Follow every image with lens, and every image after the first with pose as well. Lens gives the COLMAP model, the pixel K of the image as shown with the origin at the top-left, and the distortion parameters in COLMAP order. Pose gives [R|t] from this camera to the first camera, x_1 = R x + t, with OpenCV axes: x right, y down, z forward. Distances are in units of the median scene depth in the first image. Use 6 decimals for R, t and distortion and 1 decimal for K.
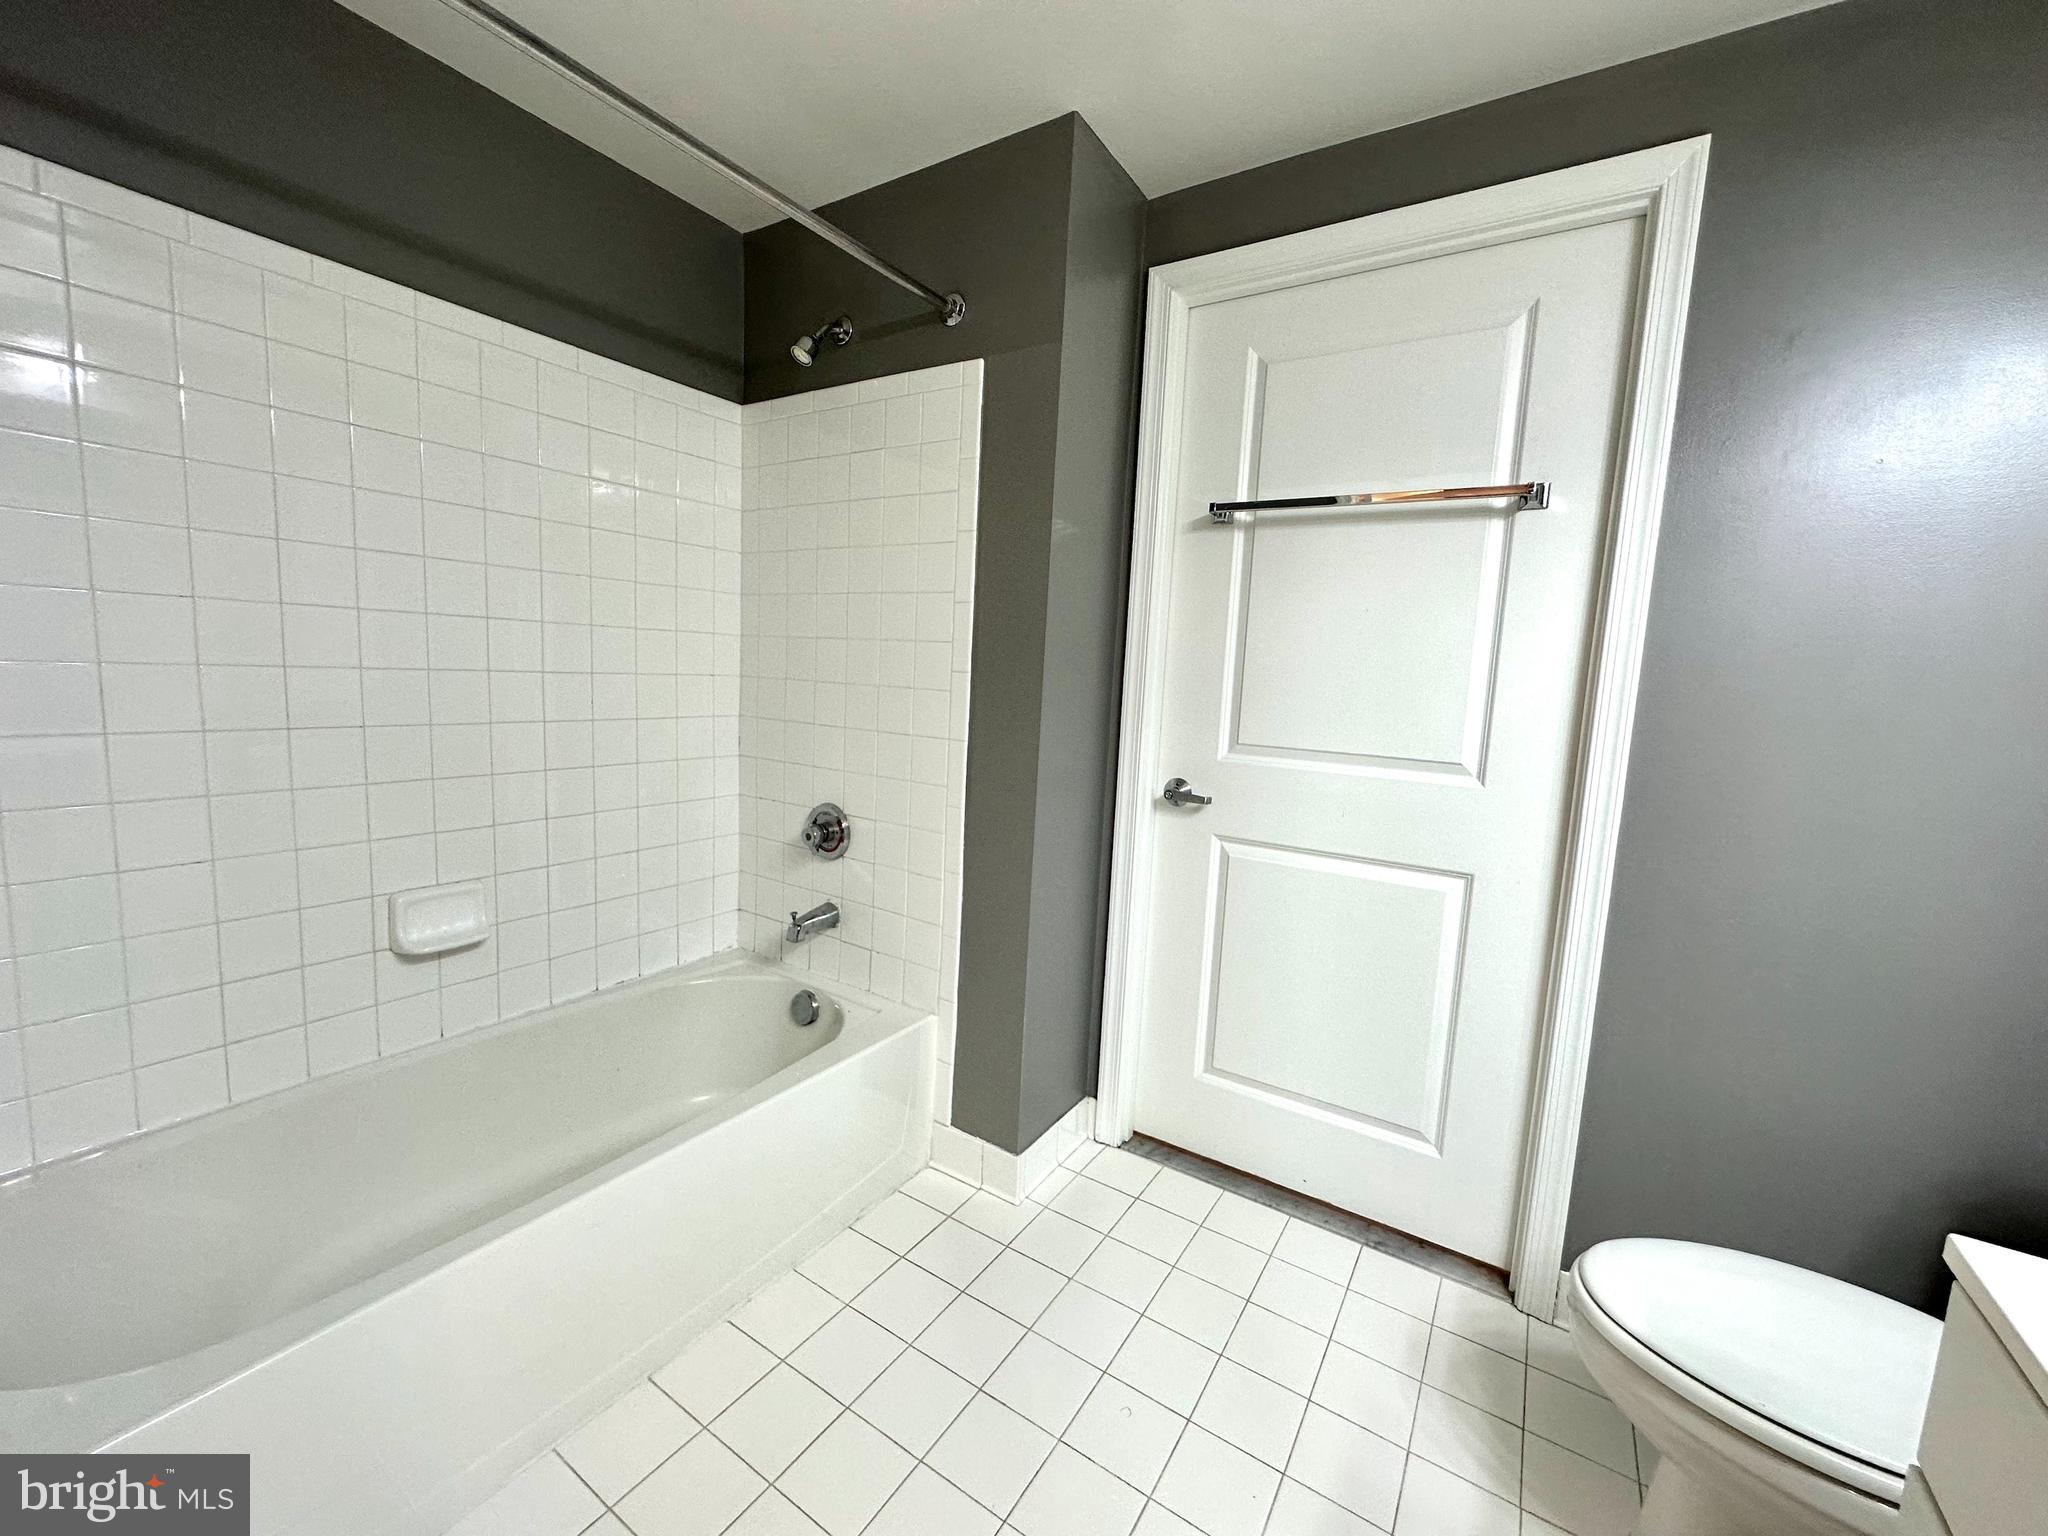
lens RADIAL K [[822.8, 0, 1025.0], [0, 822.8, 771.2], [0, 0, 1]] dist [-0.001759, 0.000224]
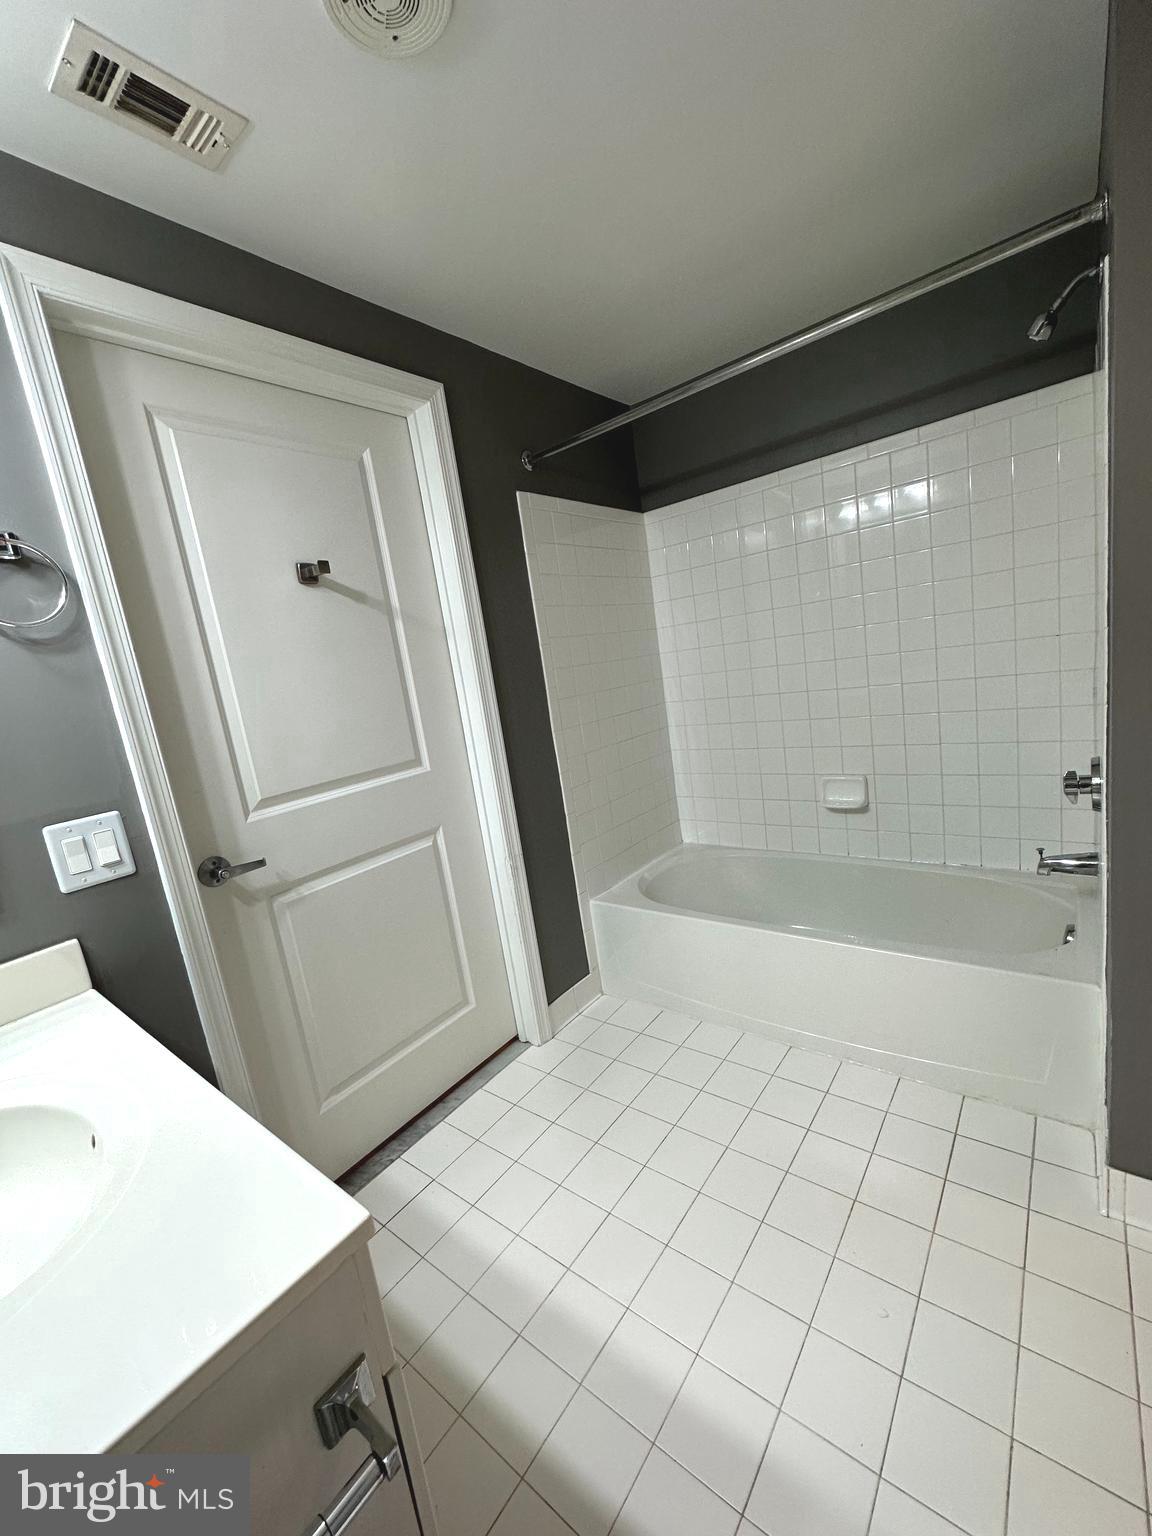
lens RADIAL K [[617.1, 0, 578.1], [0, 617.1, 765.5], [0, 0, 1]] dist [-0.001759, 0.000224]
pose [[-0.090948, 0.138145, -0.986227, 0.688015], [0.011927, 0.990412, 0.137631, -0.078255], [0.995784, 0.000754, -0.091724, 0.501347]]
